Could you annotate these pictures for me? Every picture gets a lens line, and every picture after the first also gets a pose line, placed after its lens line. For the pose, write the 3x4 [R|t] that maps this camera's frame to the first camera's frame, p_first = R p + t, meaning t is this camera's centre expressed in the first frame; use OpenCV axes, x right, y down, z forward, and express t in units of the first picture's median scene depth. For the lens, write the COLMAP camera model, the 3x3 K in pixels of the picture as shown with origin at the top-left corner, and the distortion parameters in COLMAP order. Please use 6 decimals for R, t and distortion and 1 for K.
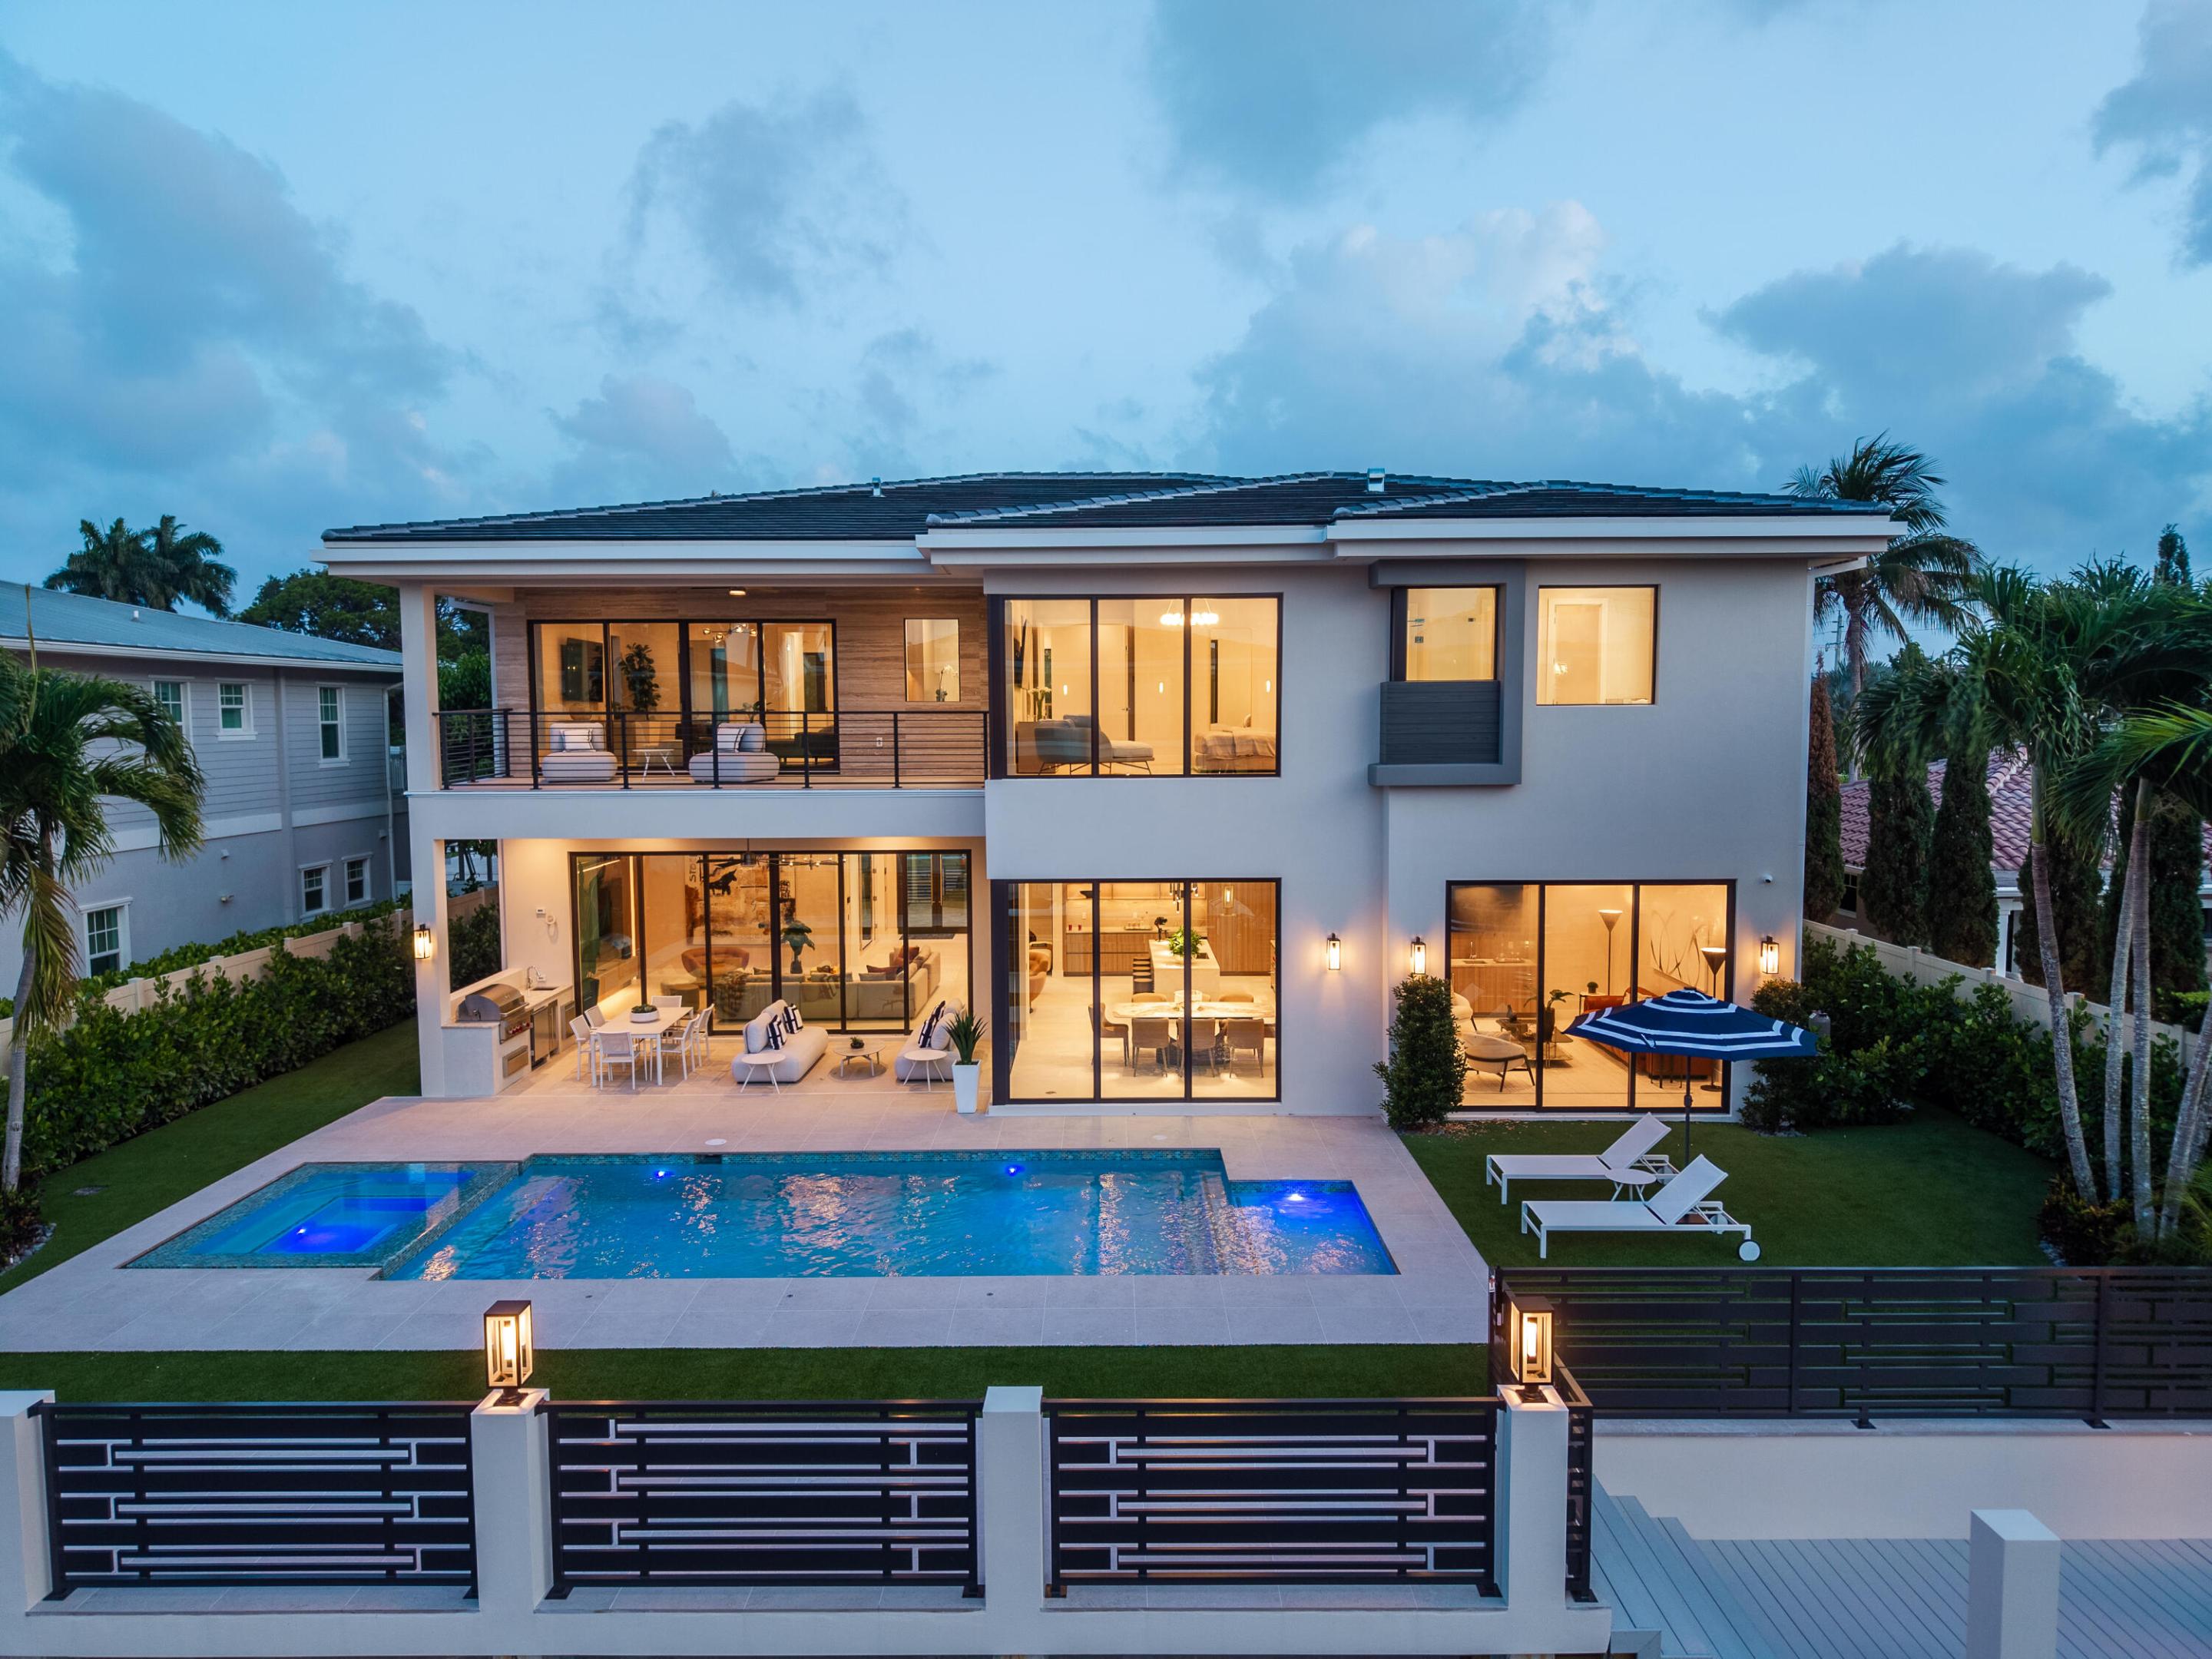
lens RADIAL K [[1449.9, 0, 1106.0], [0, 1449.9, 829.5], [0, 0, 1]] dist [0.005463, -0.000269]
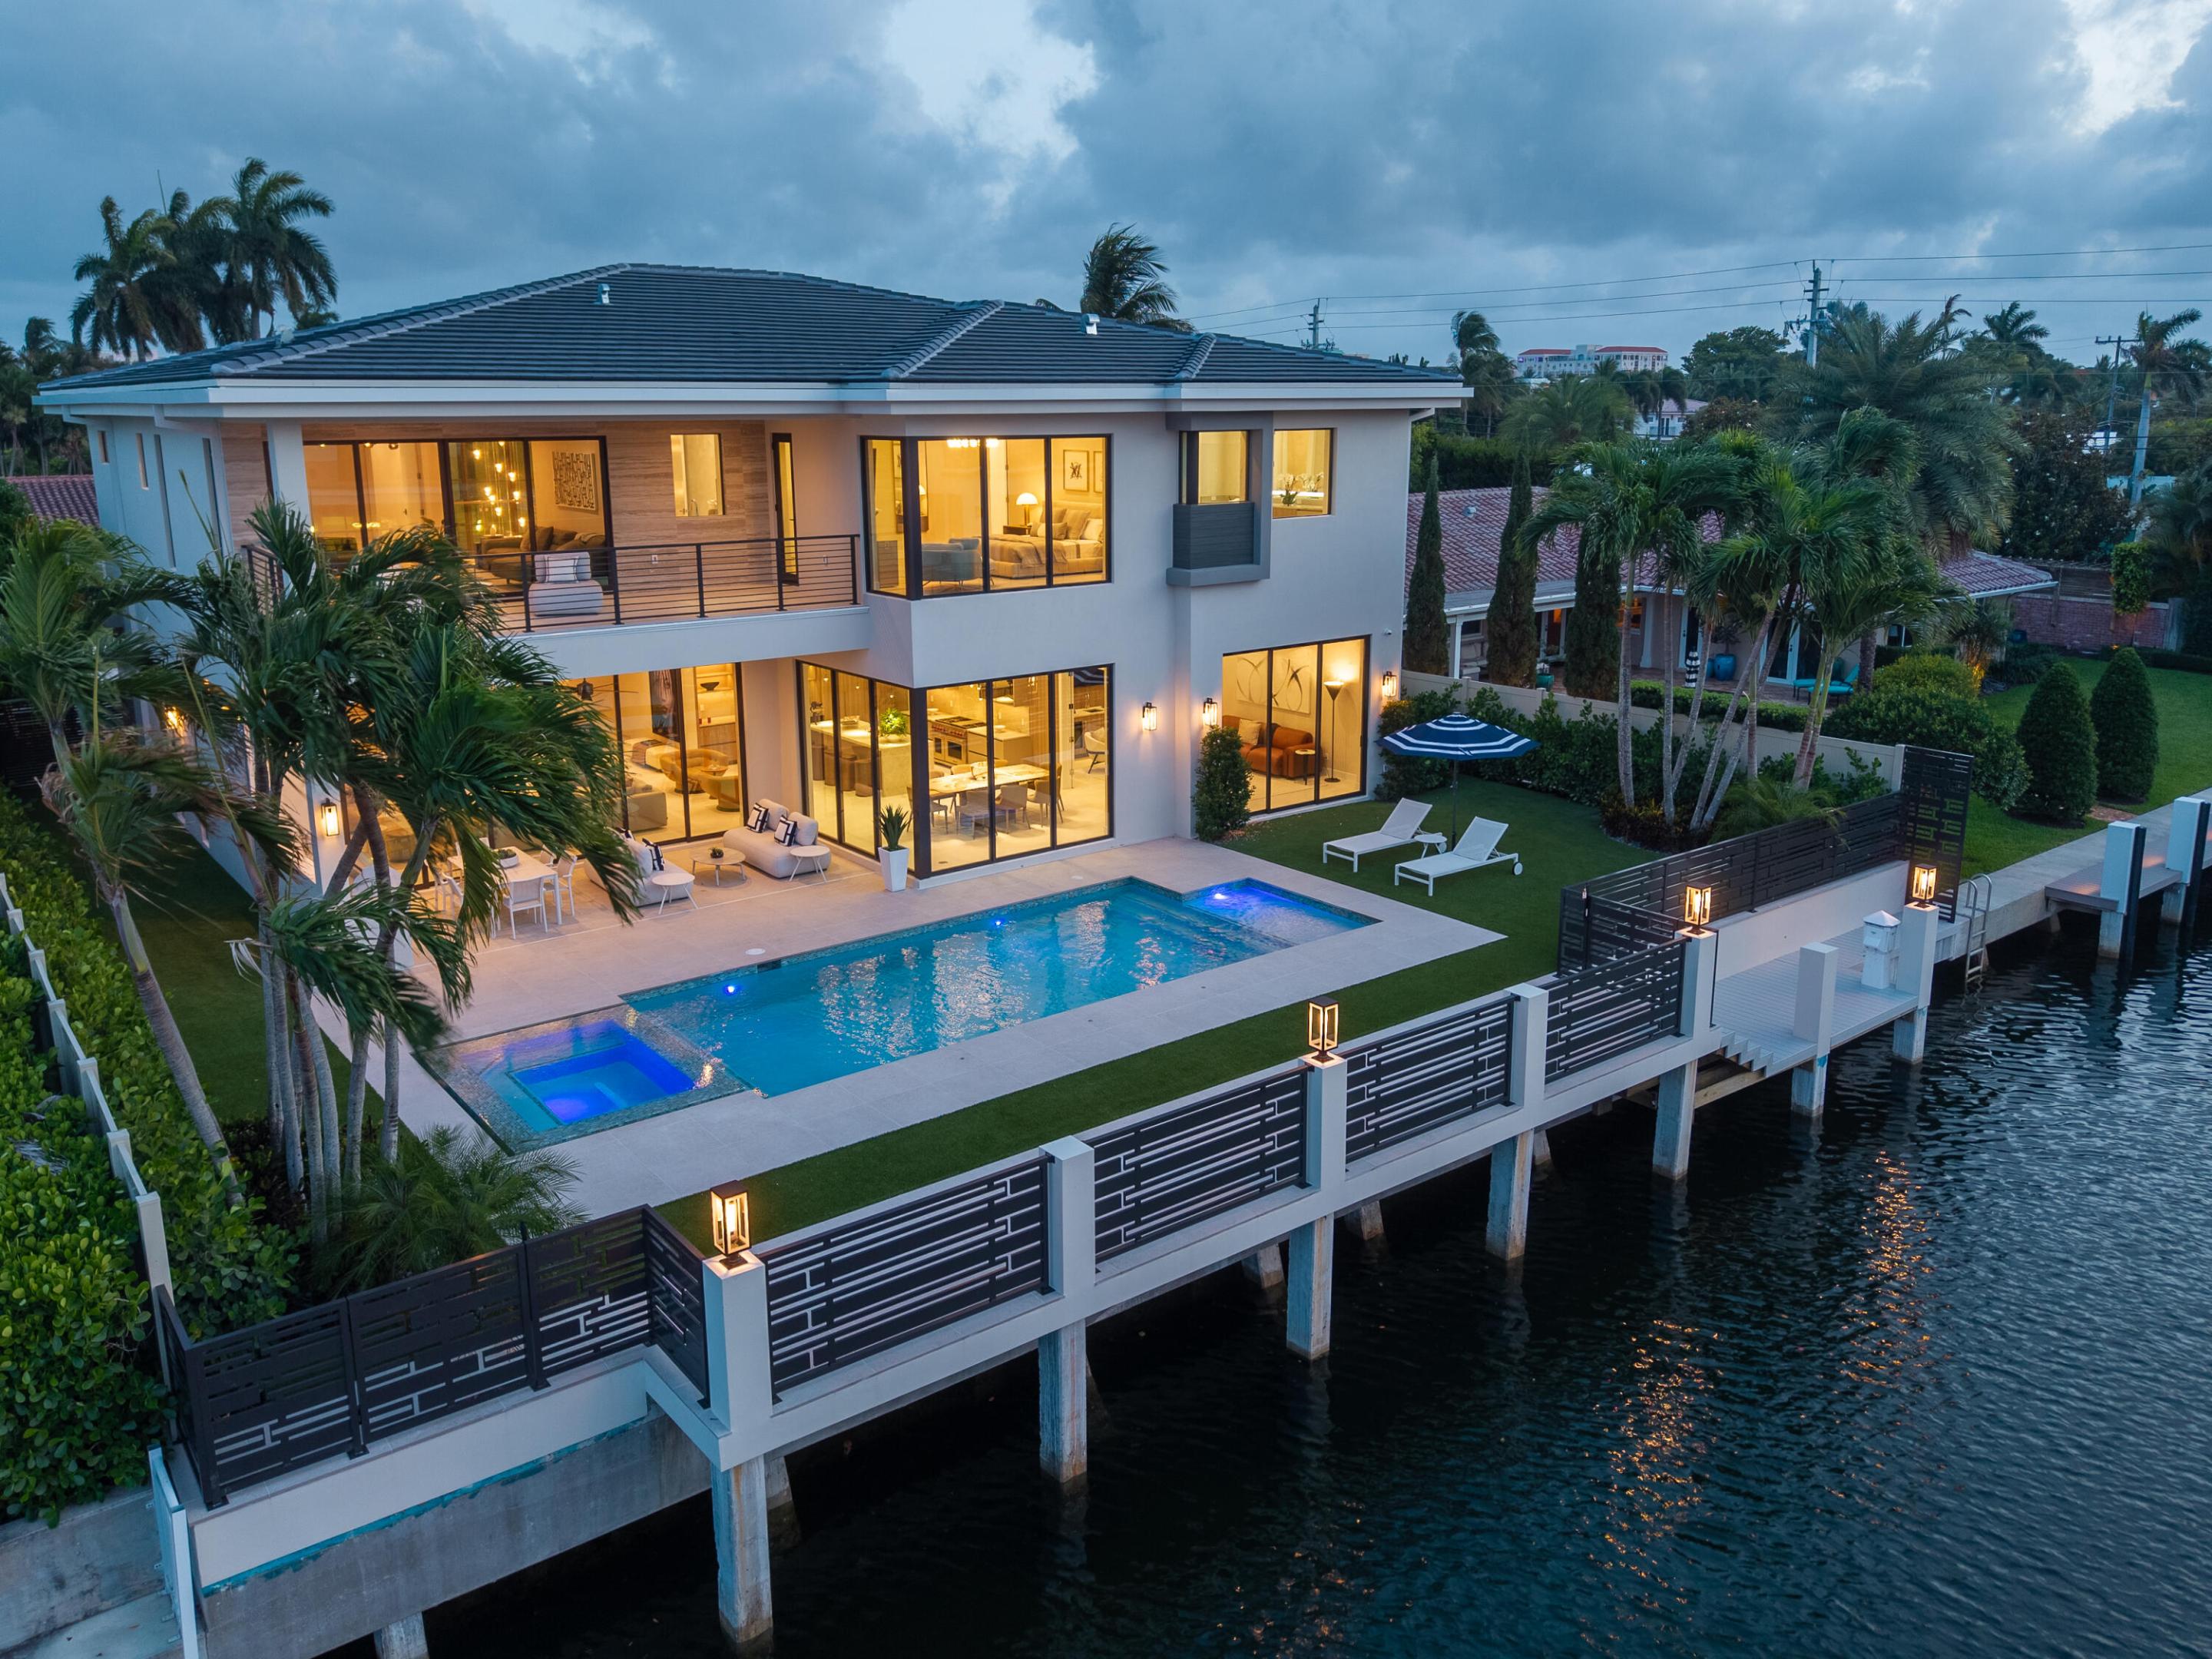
lens RADIAL K [[1569.4, 0, 1077.7], [0, 1569.4, 748.9], [0, 0, 1]] dist [0.050706, 0.004278]
pose [[0.800111, -0.126595, 0.586341, -0.725619], [0.051570, 0.988375, 0.143025, -0.091471], [-0.597631, -0.084199, 0.797338, -0.081707]]
